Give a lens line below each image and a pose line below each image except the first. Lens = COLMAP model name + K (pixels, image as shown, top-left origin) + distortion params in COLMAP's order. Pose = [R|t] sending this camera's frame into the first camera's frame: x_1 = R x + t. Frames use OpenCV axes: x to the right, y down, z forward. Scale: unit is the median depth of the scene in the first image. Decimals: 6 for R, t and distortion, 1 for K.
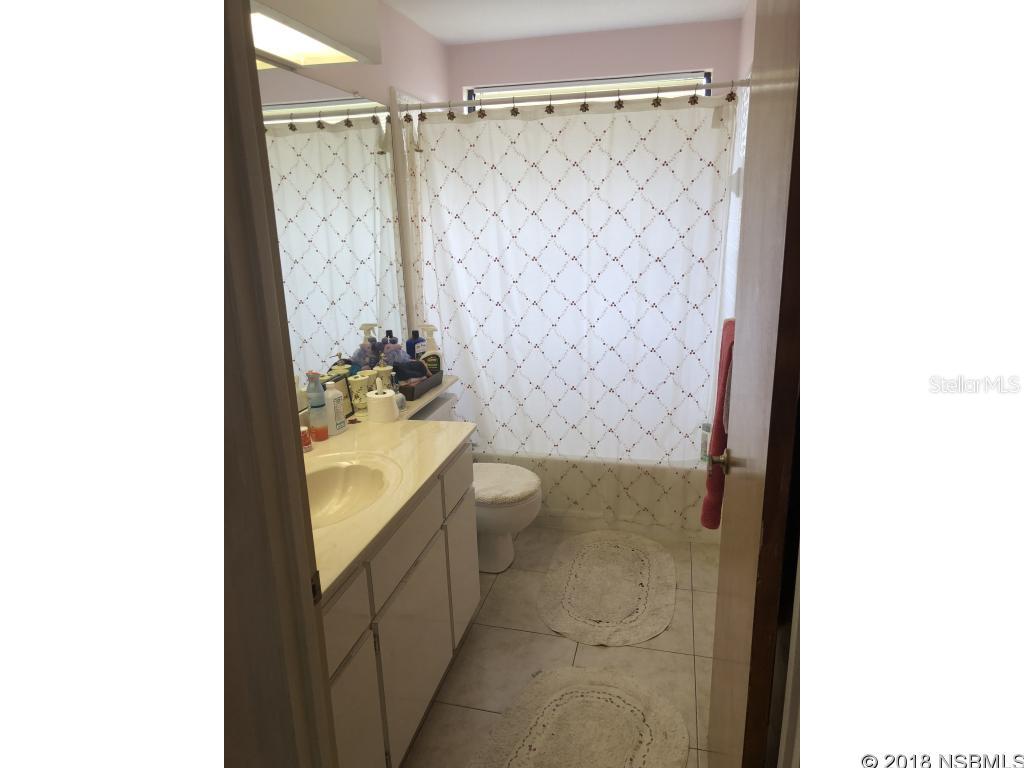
lens RADIAL K [[631.2, 0, 510.9], [0, 631.2, 376.1], [0, 0, 1]] dist [0.060997, -0.077526]
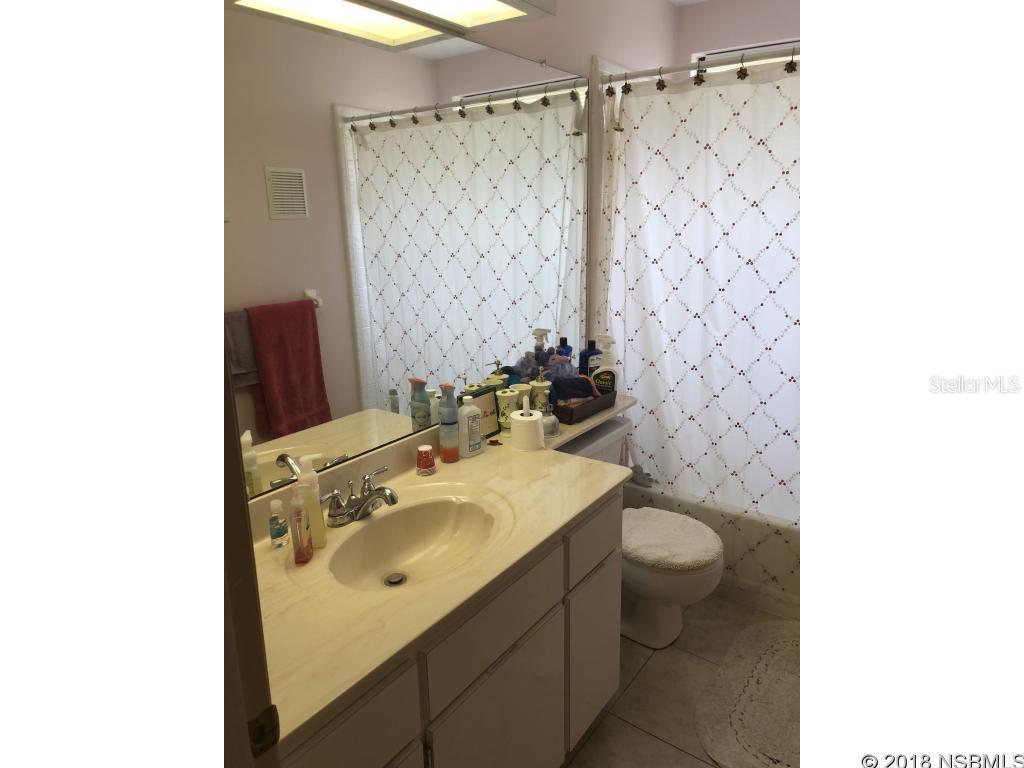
lens RADIAL K [[631.2, 0, 510.9], [0, 631.2, 376.1], [0, 0, 1]] dist [0.060997, -0.077526]
pose [[0.929952, 0.104580, -0.352494, 0.054202], [-0.102179, 0.994440, 0.025467, -0.035169], [0.353197, 0.012334, 0.935468, 0.161193]]
